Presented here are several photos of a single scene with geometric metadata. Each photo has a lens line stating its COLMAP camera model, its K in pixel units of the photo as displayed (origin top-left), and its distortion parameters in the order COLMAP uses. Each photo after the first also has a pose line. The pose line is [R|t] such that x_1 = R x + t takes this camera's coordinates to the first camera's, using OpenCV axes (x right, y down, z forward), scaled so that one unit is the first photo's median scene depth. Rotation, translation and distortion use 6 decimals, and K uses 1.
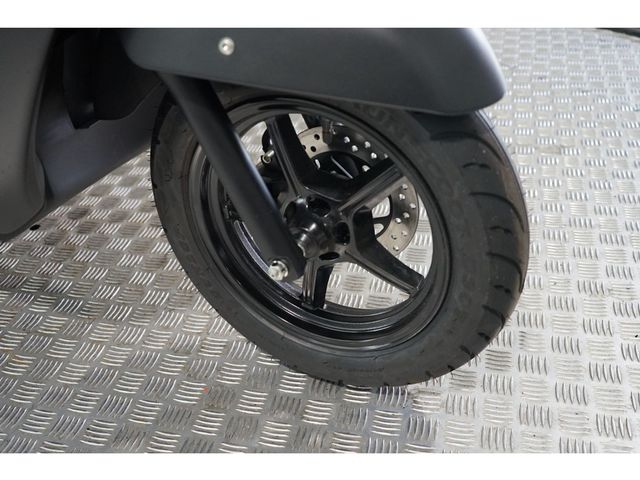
lens RADIAL K [[669.6, 0, 320.0], [0, 669.6, 240.0], [0, 0, 1]] dist [0.001386, -0.013121]
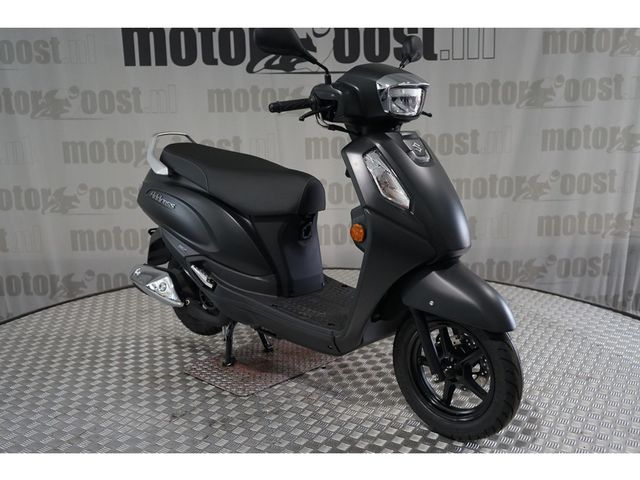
lens RADIAL K [[669.6, 0, 320.0], [0, 669.6, 240.0], [0, 0, 1]] dist [0.001386, -0.013121]
pose [[0.954650, 0.127629, -0.268987, 0.143494], [-0.216002, 0.918683, -0.330704, 0.490576], [0.204907, 0.373808, 0.904589, -1.707933]]
